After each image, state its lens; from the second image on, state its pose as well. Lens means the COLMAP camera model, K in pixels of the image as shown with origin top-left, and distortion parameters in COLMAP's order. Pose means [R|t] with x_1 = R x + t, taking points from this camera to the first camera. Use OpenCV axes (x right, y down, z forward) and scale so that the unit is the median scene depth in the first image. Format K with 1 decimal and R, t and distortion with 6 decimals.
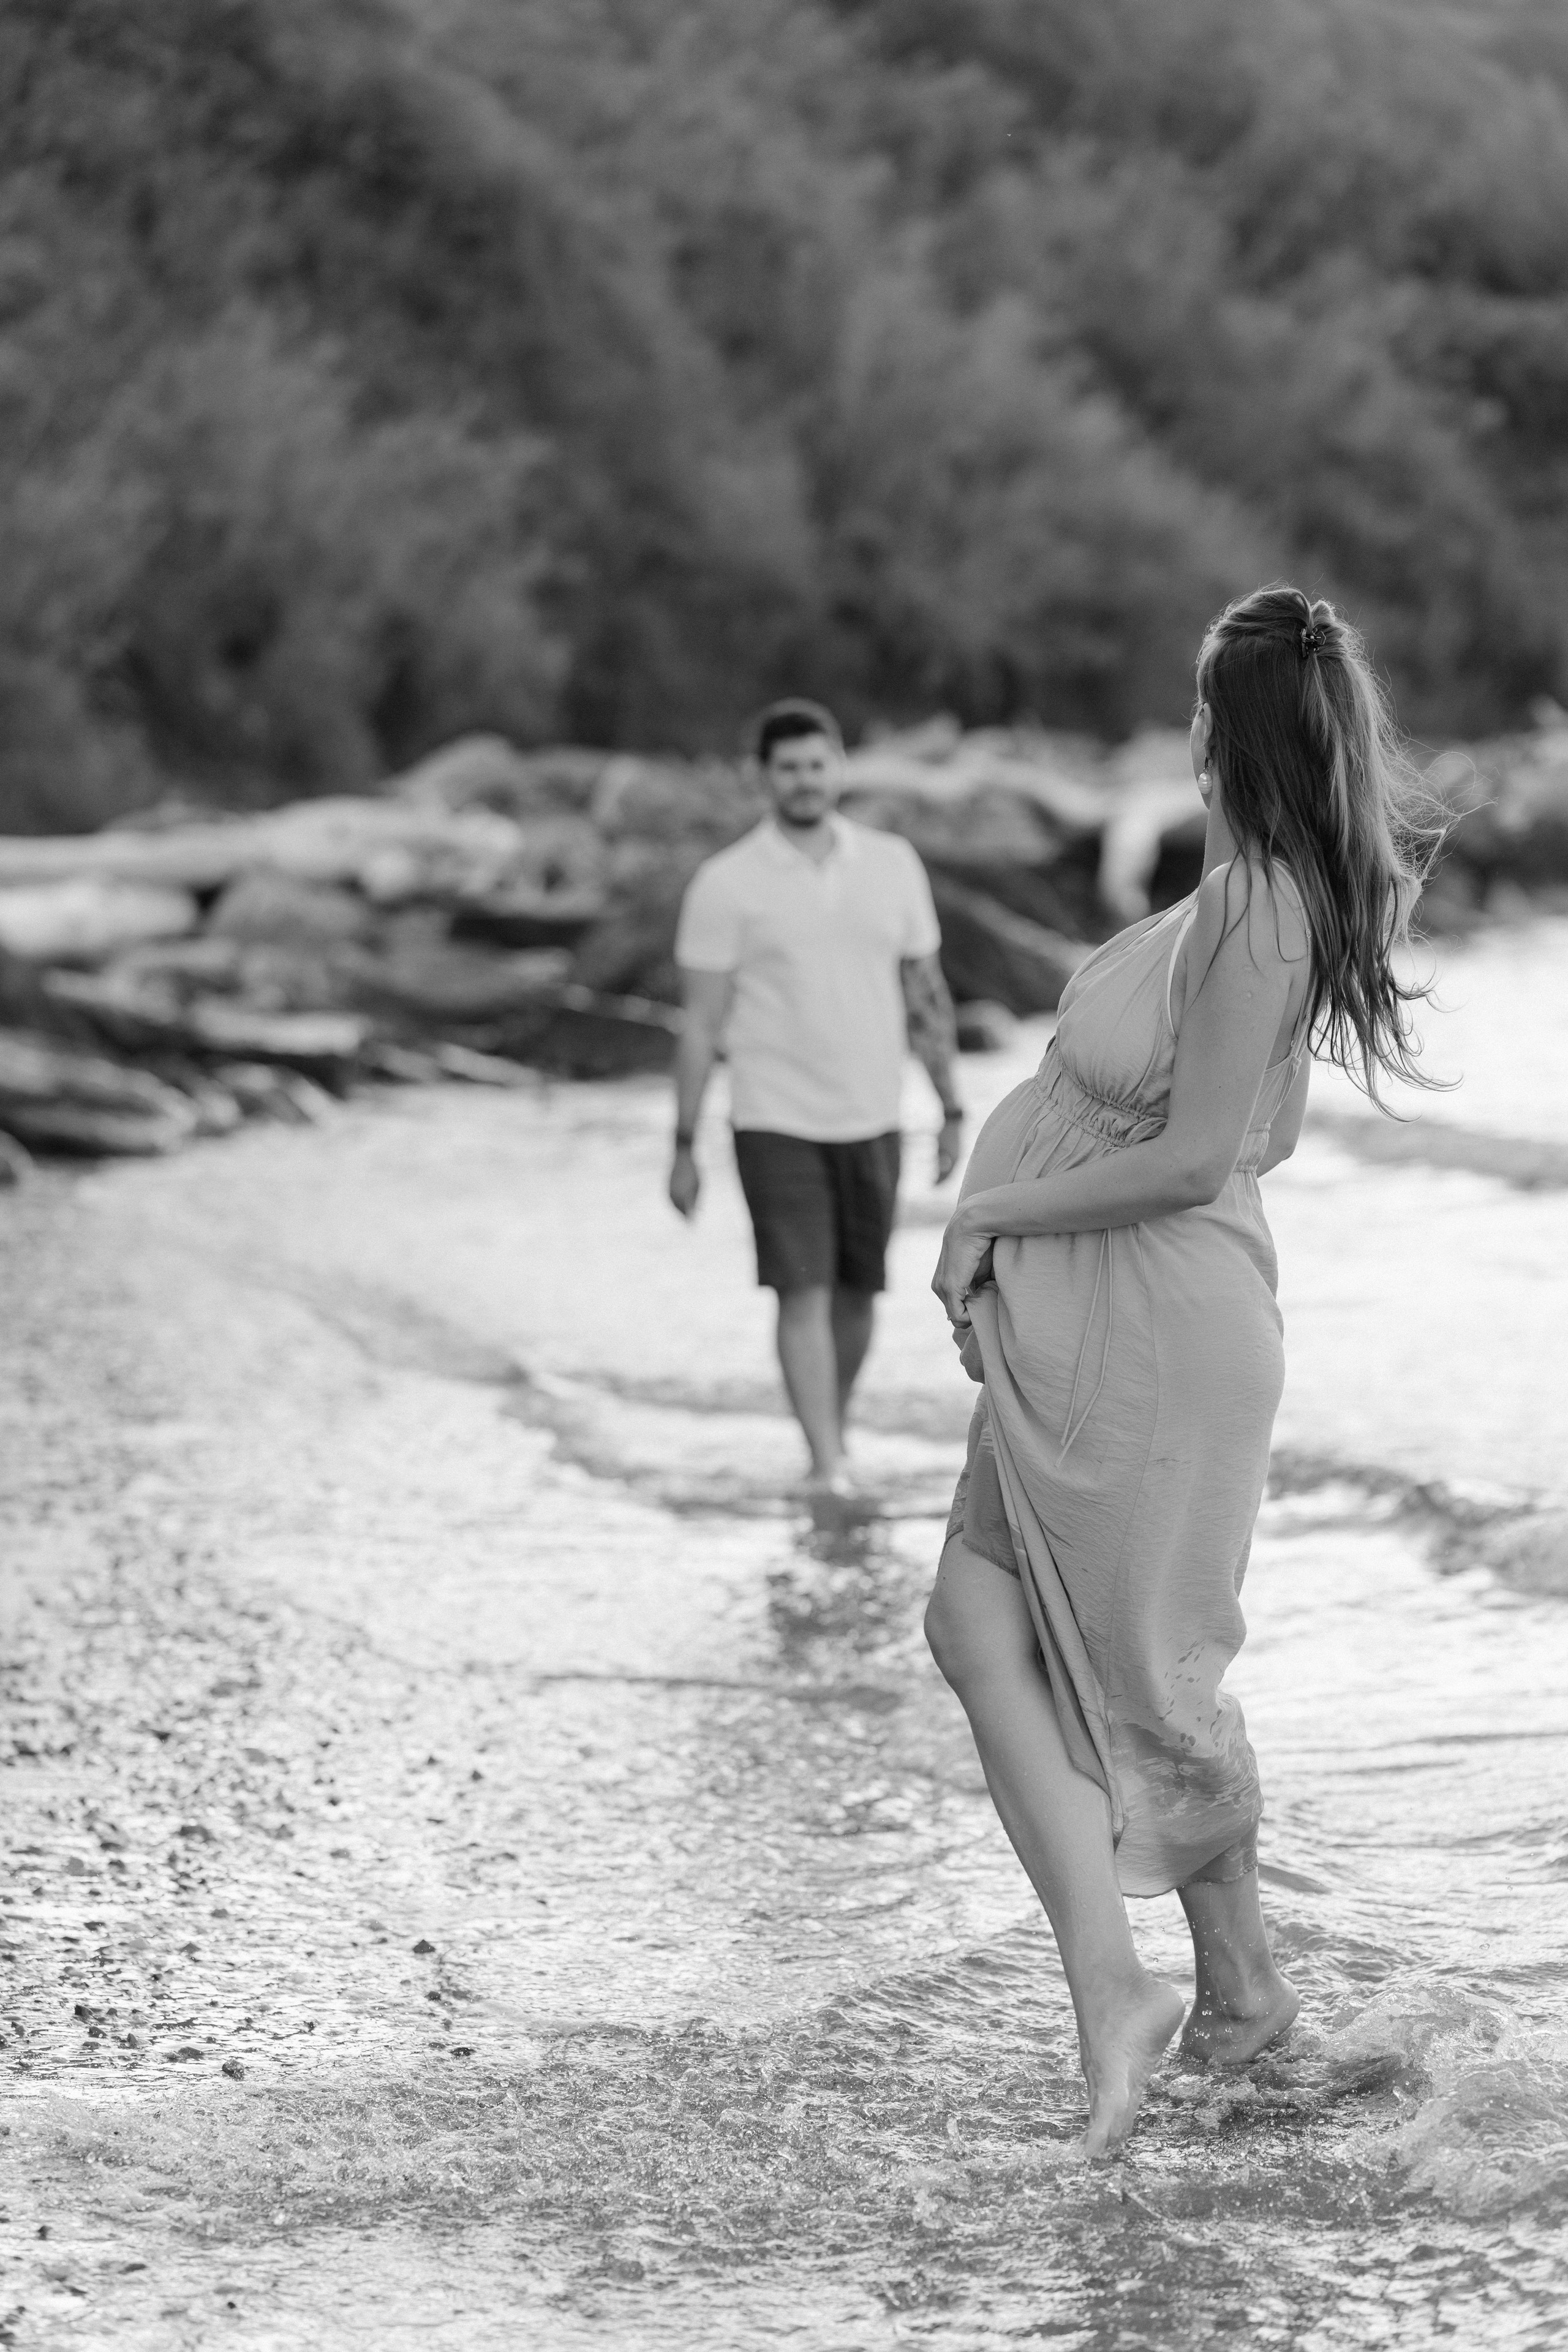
lens RADIAL K [[5509.7, 0, 790.0], [0, 5509.7, 1236.1], [0, 0, 1]] dist [-0.056723, 2.733515]
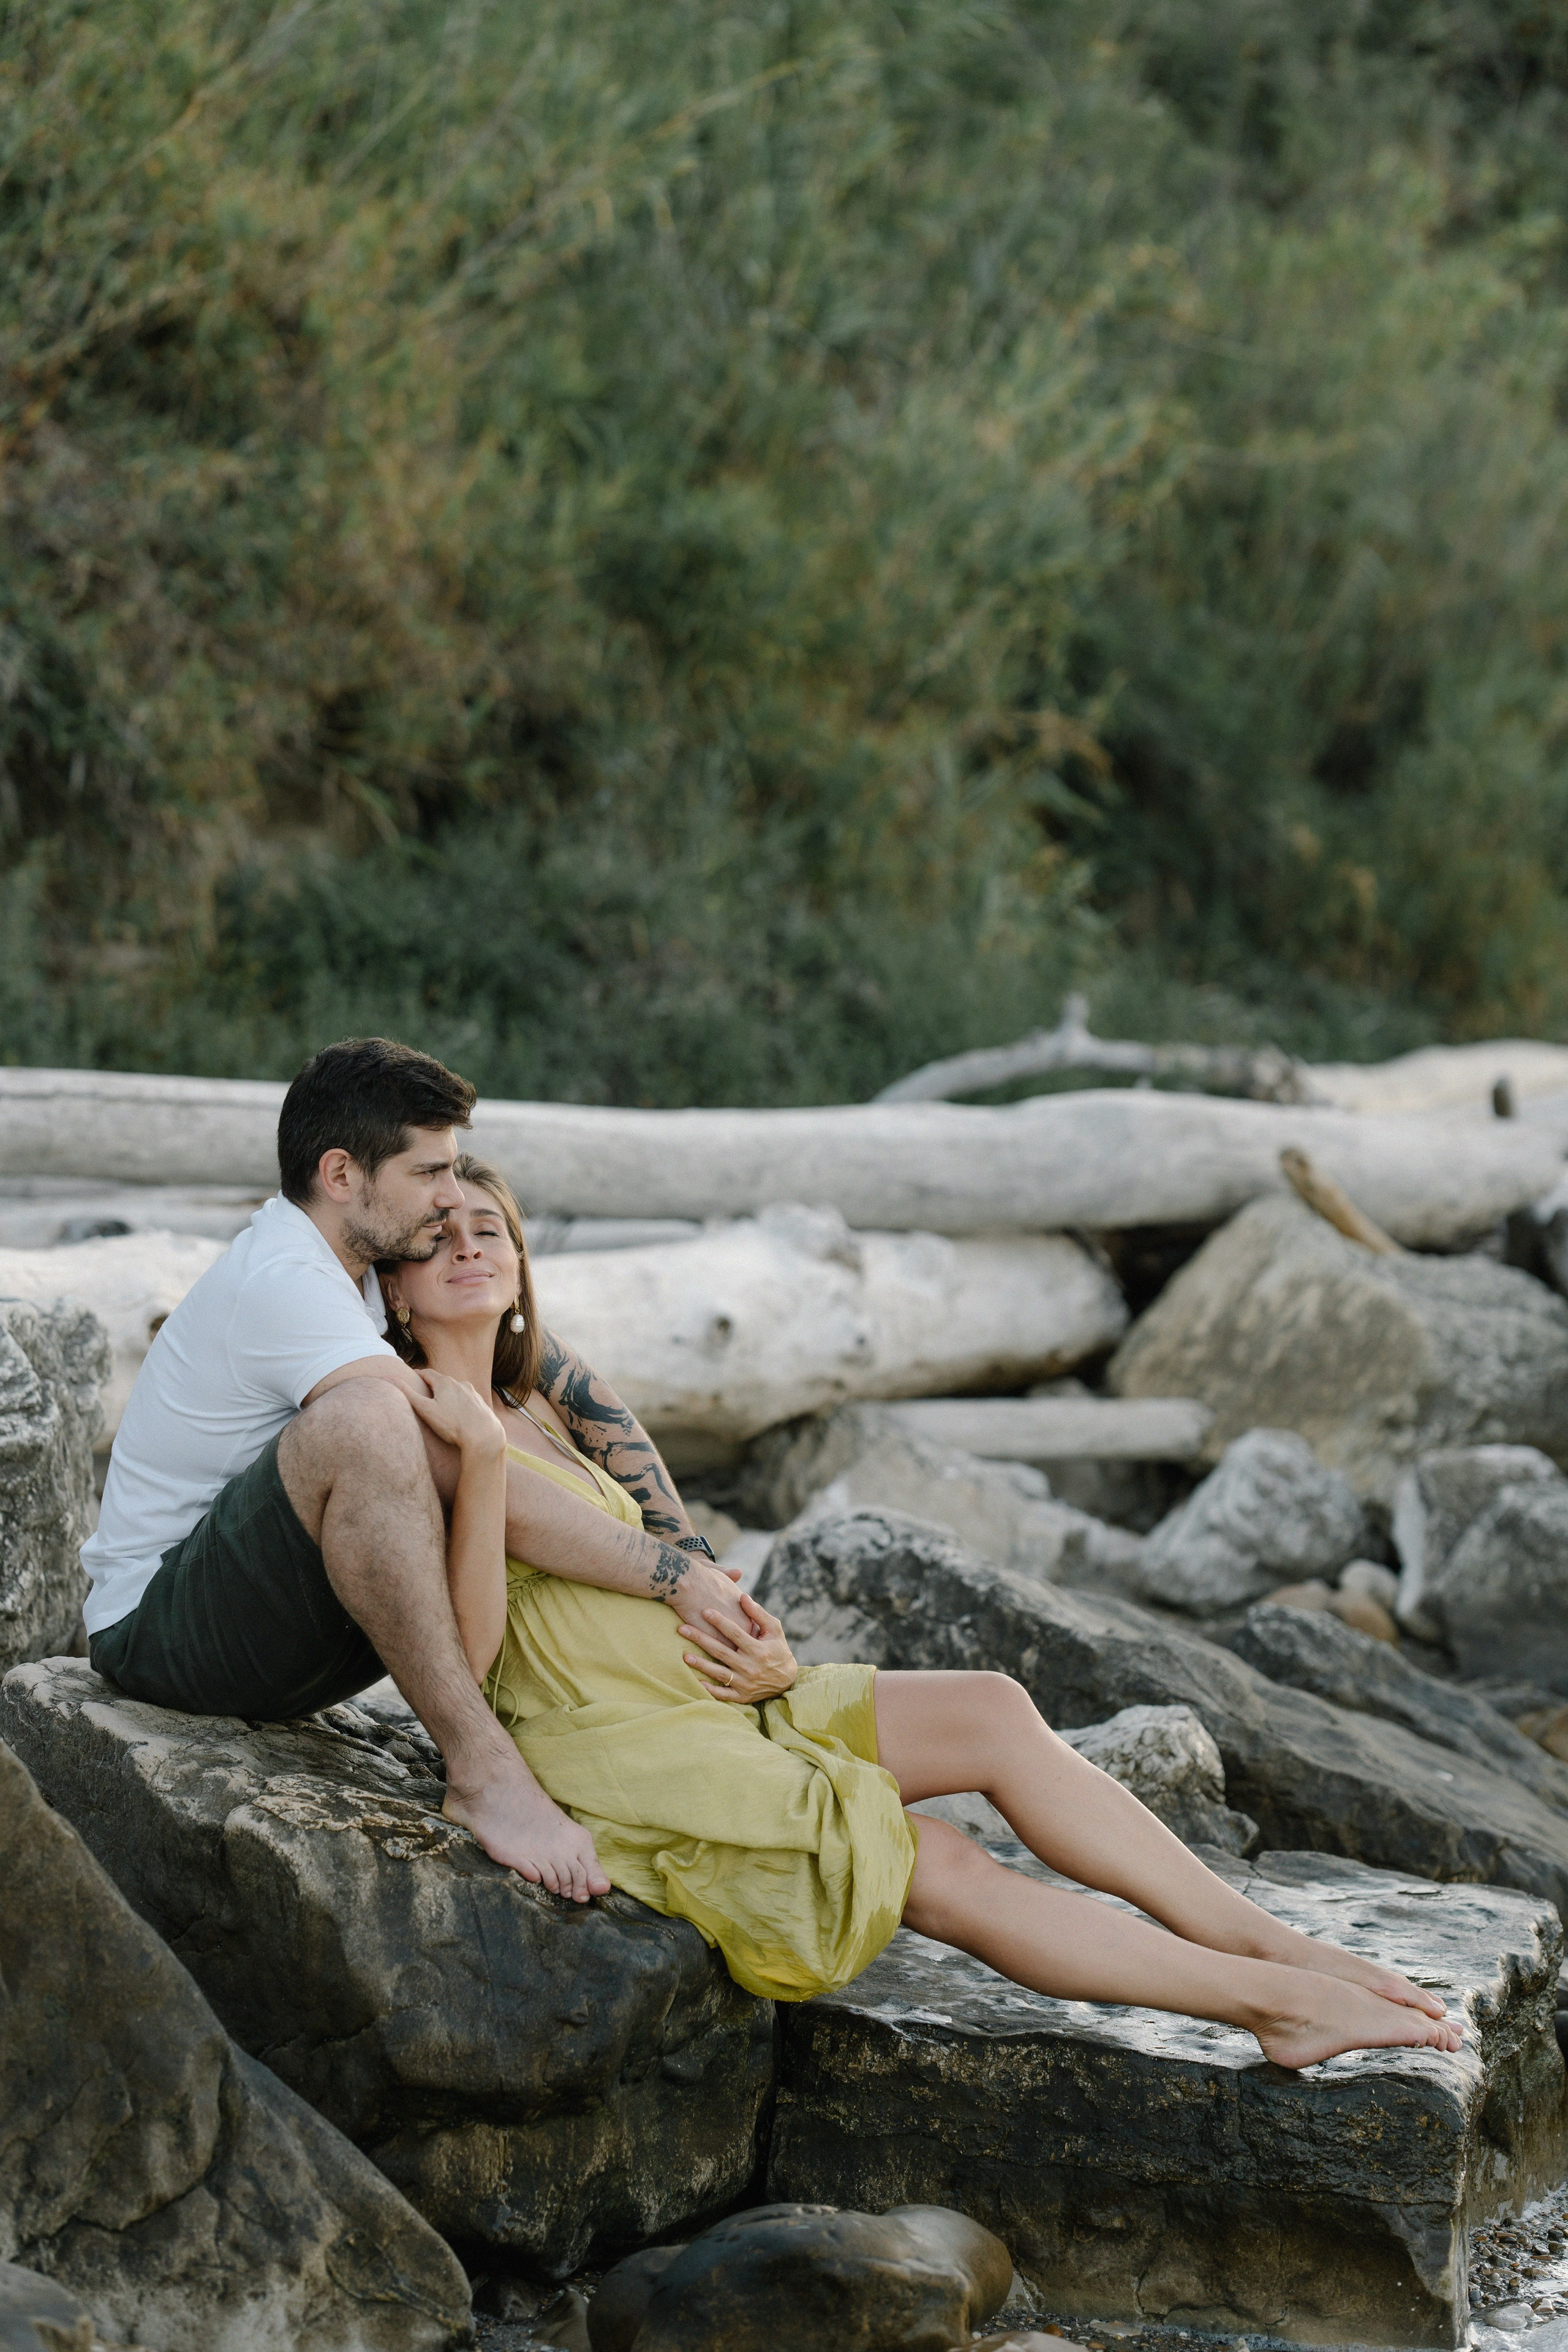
lens RADIAL K [[5509.7, 0, 790.0], [0, 5509.7, 1236.1], [0, 0, 1]] dist [-0.056723, 2.733515]
pose [[0.976574, 0.044524, -0.210523, -0.038654], [-0.054129, 0.997729, -0.040079, -0.036163], [0.208261, 0.050535, 0.976767, 0.484098]]
